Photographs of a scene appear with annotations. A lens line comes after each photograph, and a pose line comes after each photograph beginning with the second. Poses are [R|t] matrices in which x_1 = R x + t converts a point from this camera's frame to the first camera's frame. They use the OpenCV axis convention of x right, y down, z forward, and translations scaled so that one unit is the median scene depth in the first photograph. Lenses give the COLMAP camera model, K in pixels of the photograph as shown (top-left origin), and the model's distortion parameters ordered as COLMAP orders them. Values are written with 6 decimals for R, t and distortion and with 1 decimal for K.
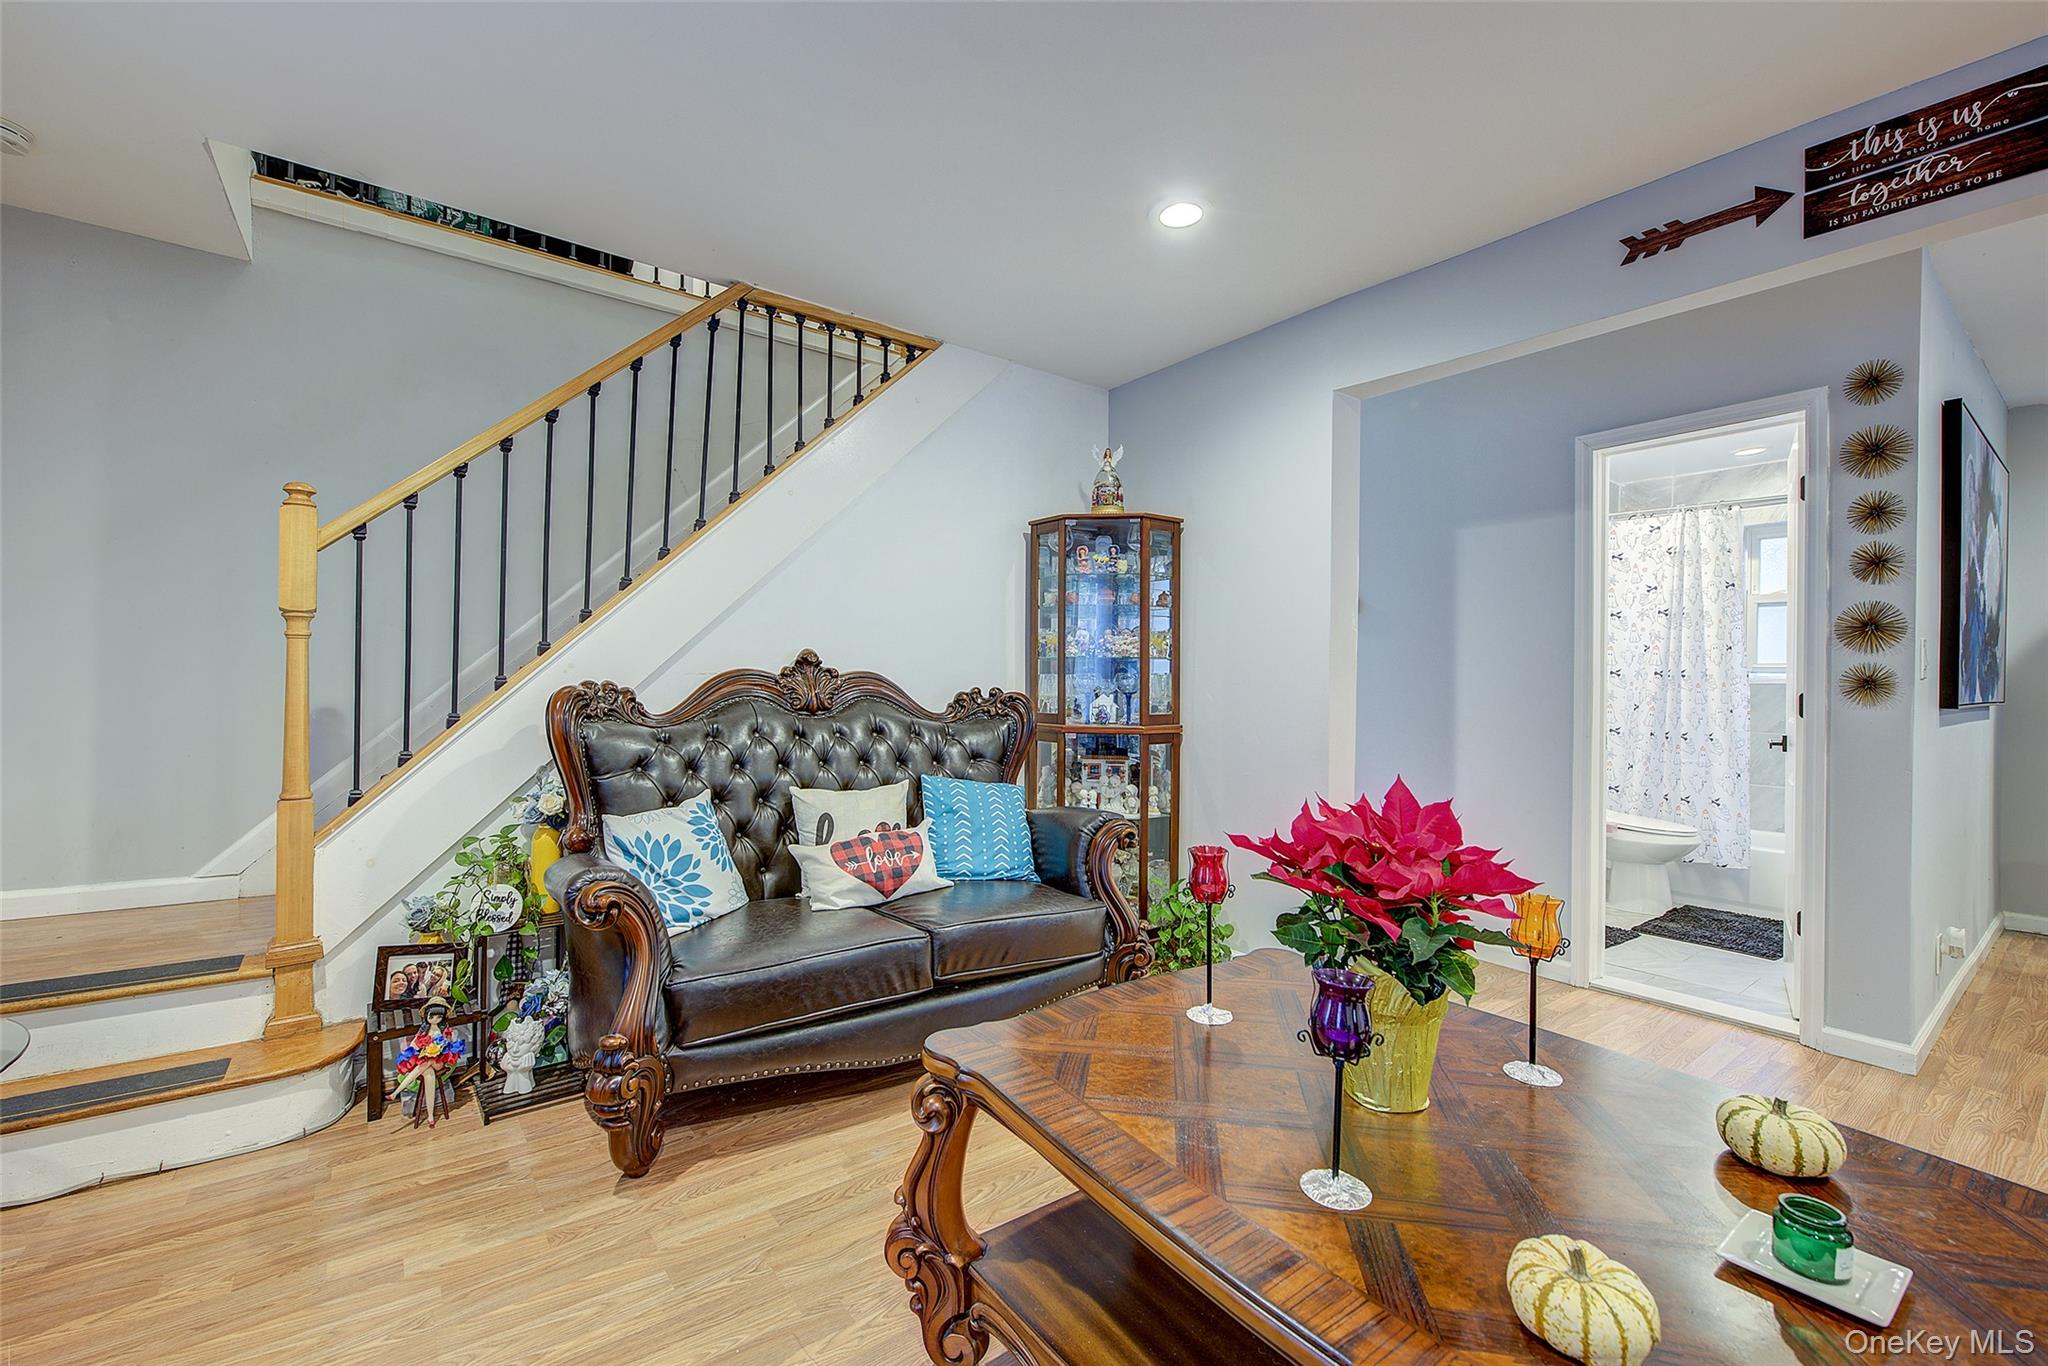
lens RADIAL K [[852.5, 0, 1024.3], [0, 852.5, 680.4], [0, 0, 1]] dist [0.001036, -0.000283]
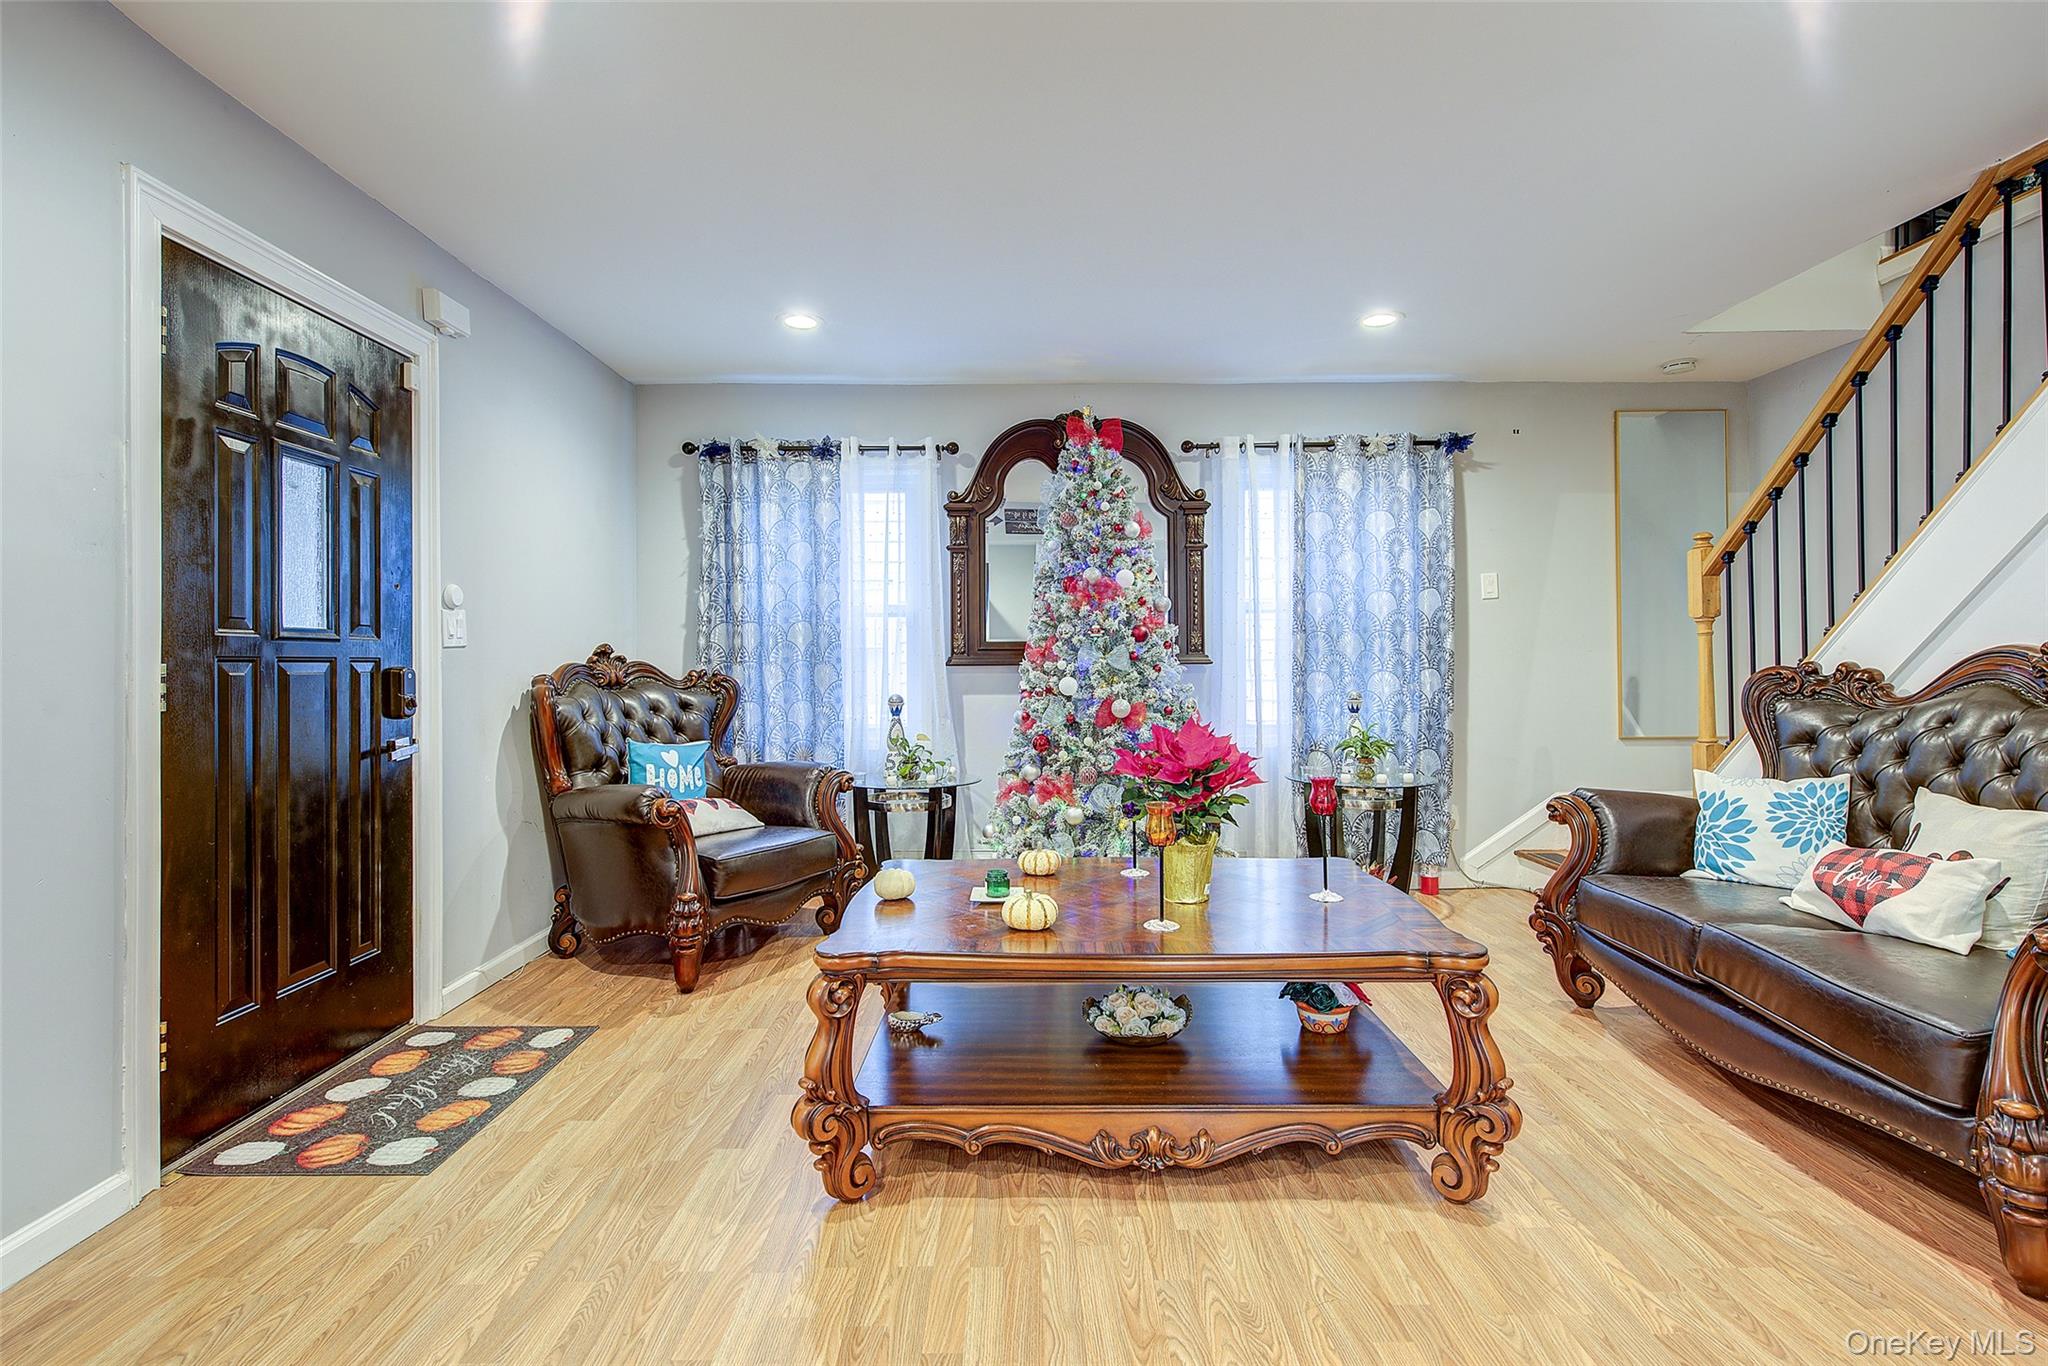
lens RADIAL K [[979.0, 0, 1028.1], [0, 979.0, 665.1], [0, 0, 1]] dist [0.000458, 0.000211]
pose [[-0.602096, -0.007667, -0.798387, 1.093034], [-0.000010, 0.999954, -0.009595, 0.015987], [0.798424, -0.005769, -0.602068, 0.950457]]
